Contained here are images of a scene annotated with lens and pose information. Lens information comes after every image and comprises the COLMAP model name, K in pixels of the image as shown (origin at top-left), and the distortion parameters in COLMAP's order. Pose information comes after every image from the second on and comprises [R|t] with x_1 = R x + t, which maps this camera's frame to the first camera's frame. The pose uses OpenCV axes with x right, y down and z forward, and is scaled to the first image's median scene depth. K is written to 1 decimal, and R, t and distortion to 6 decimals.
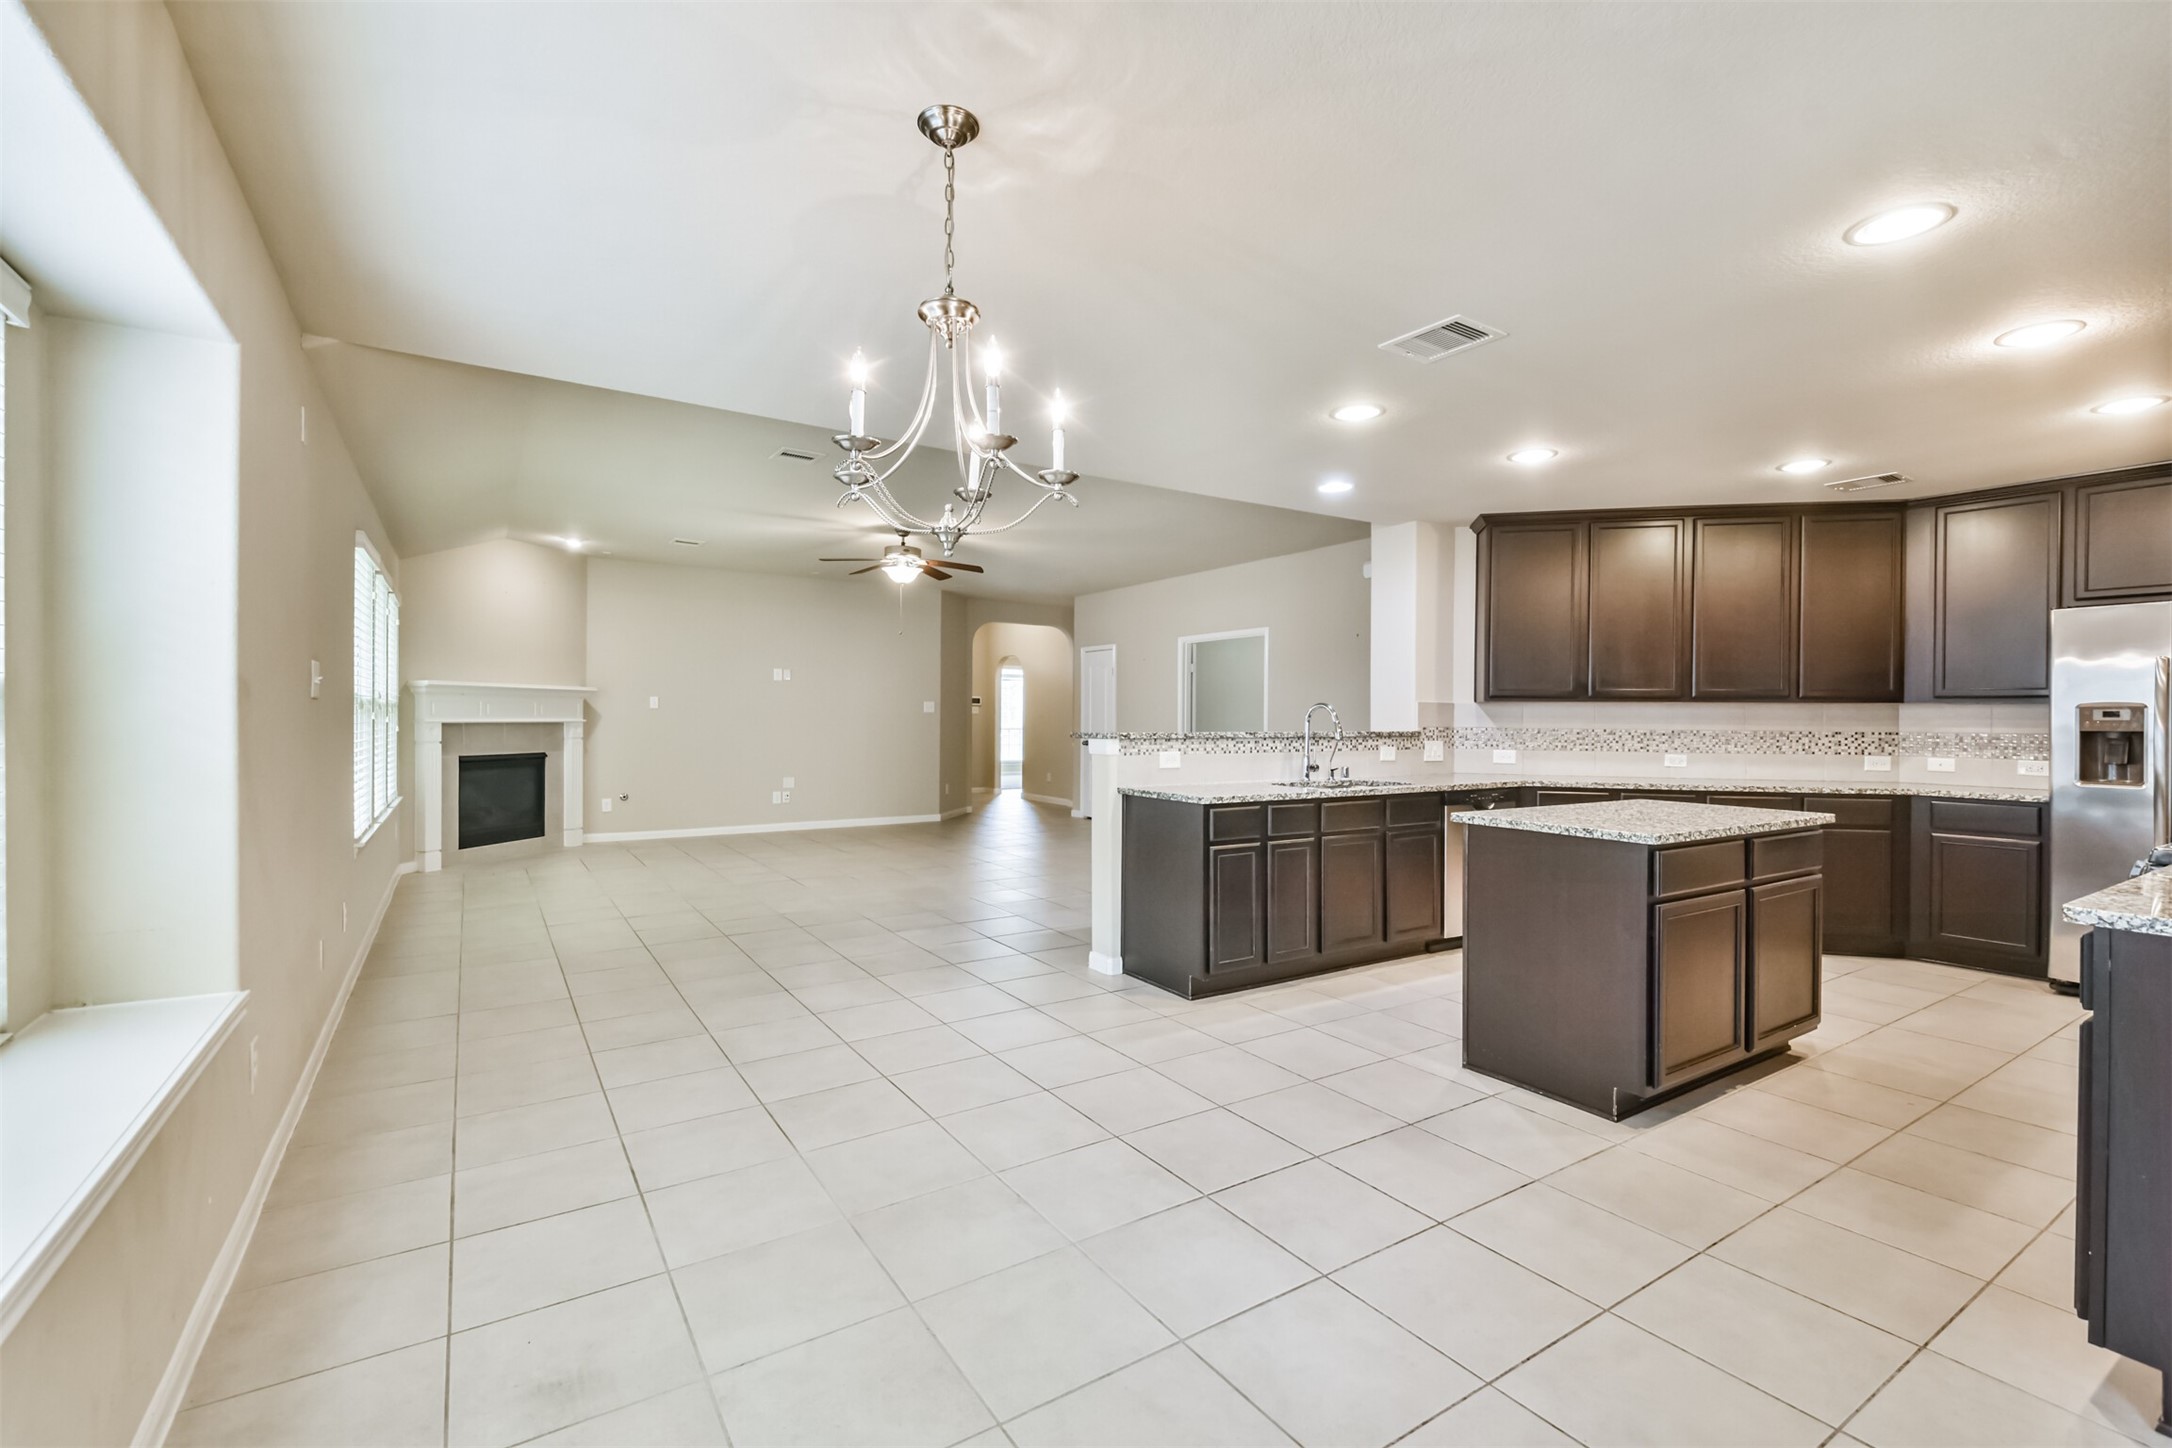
lens RADIAL K [[938.0, 0, 1089.7], [0, 938.0, 717.6], [0, 0, 1]] dist [0.043820, -0.031991]
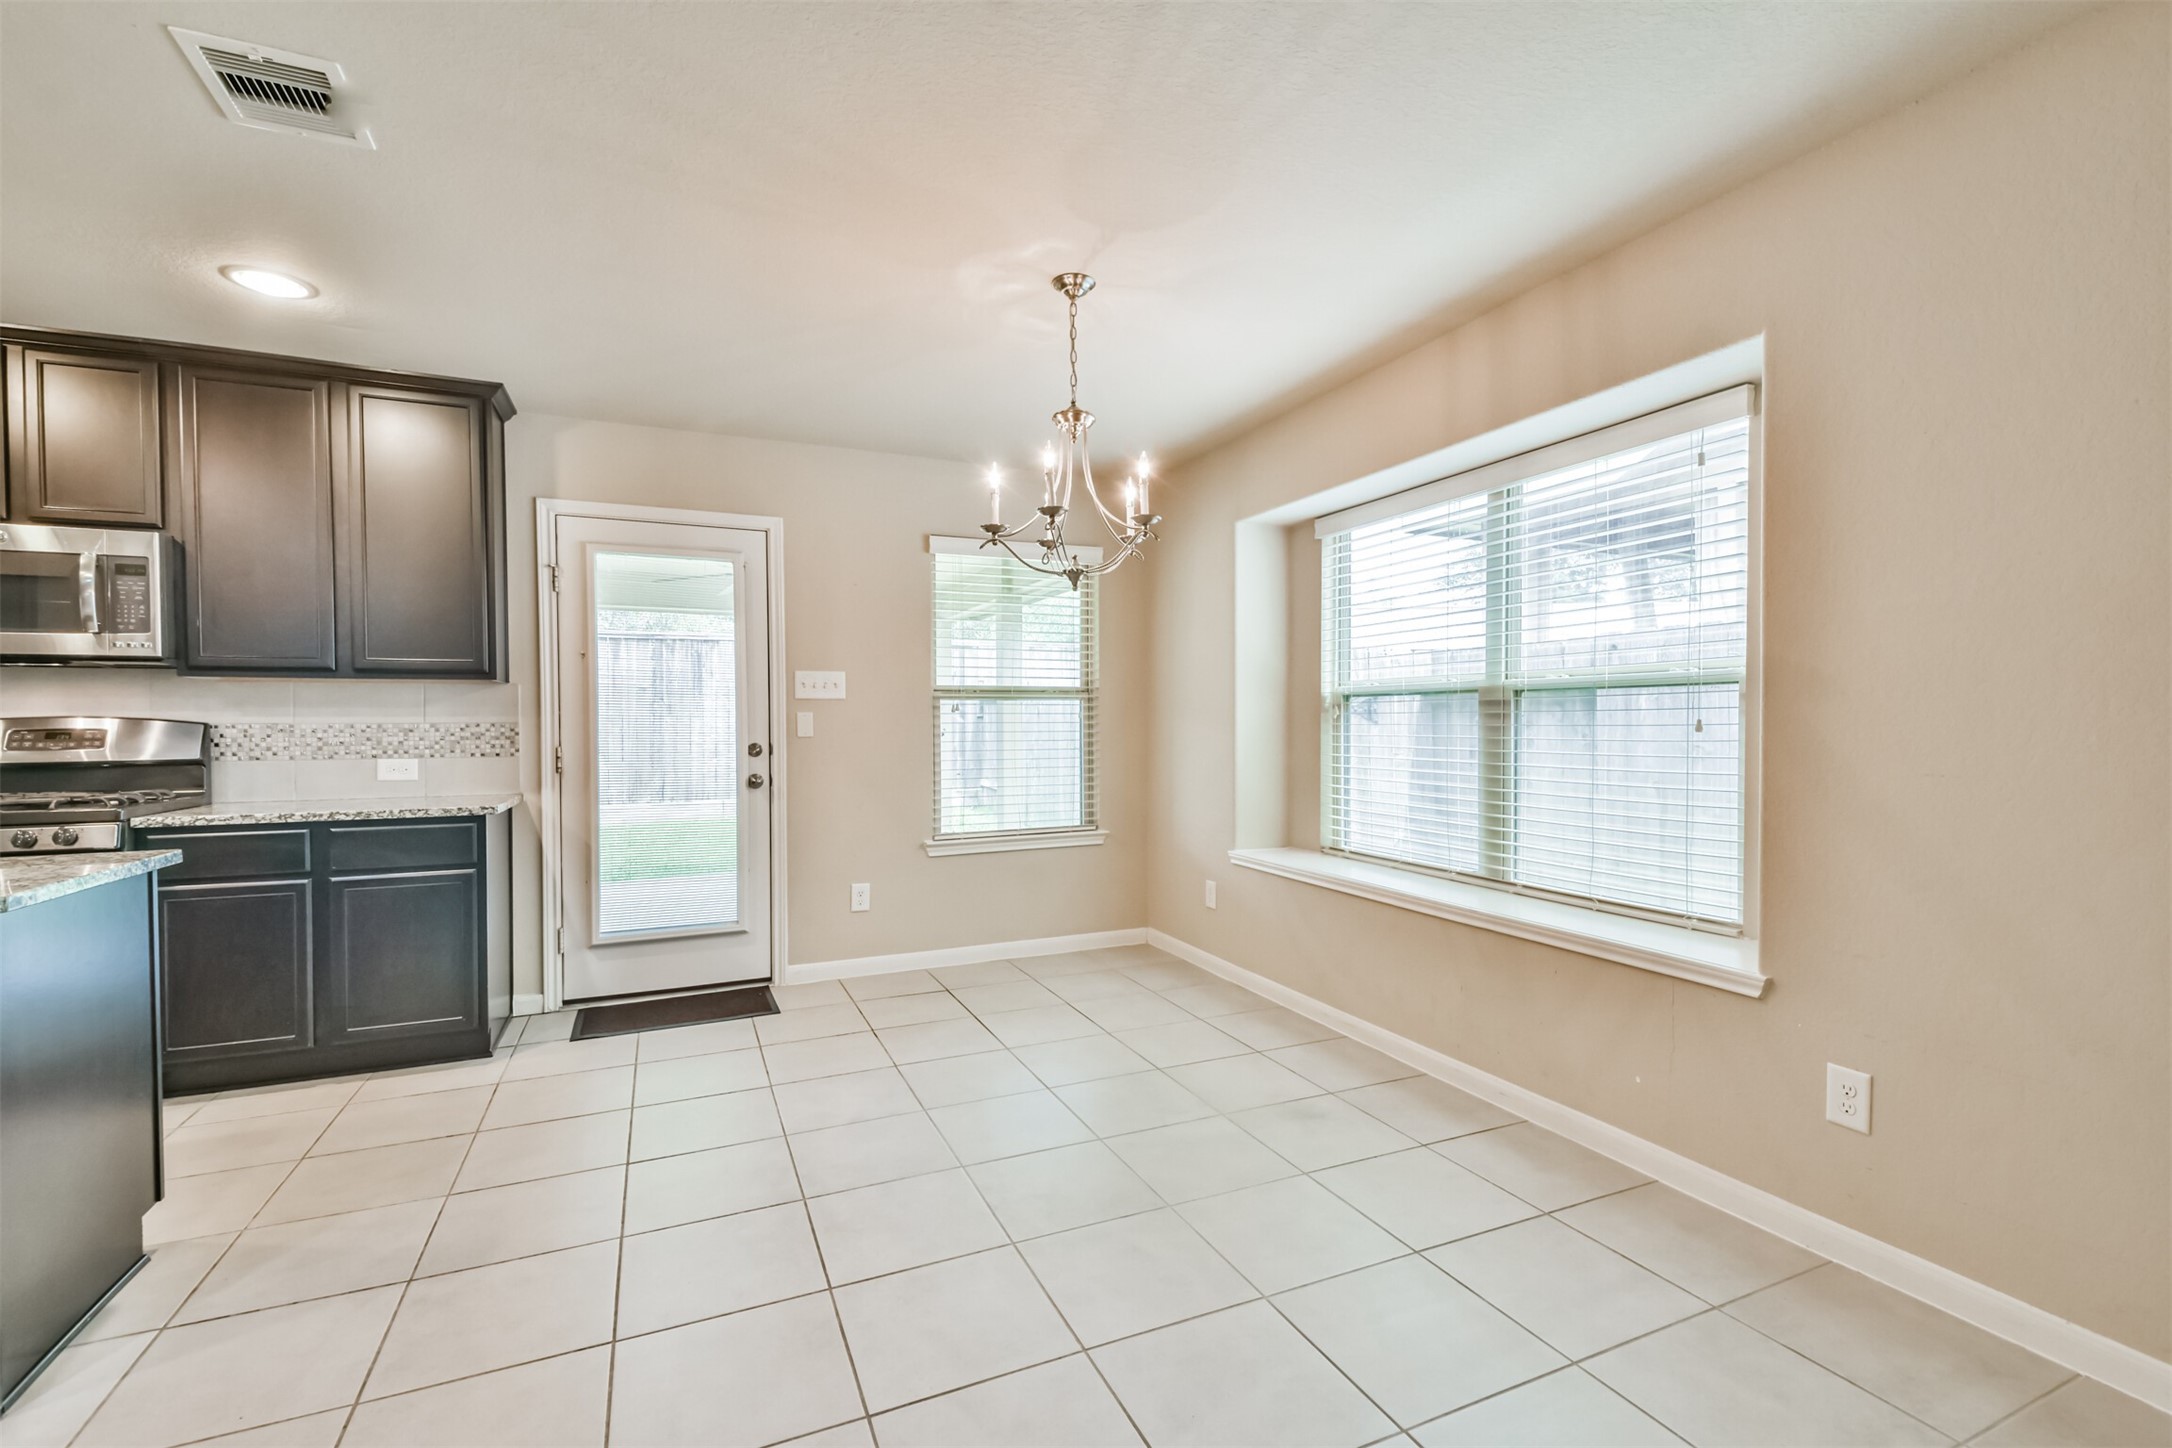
lens RADIAL K [[947.4, 0, 1098.7], [0, 947.4, 733.8], [0, 0, 1]] dist [0.031551, -0.020018]
pose [[-0.988582, -0.004322, 0.150620, -0.133310], [-0.001467, 0.999817, 0.019063, 0.005168], [-0.150675, 0.018624, -0.988408, 0.791915]]
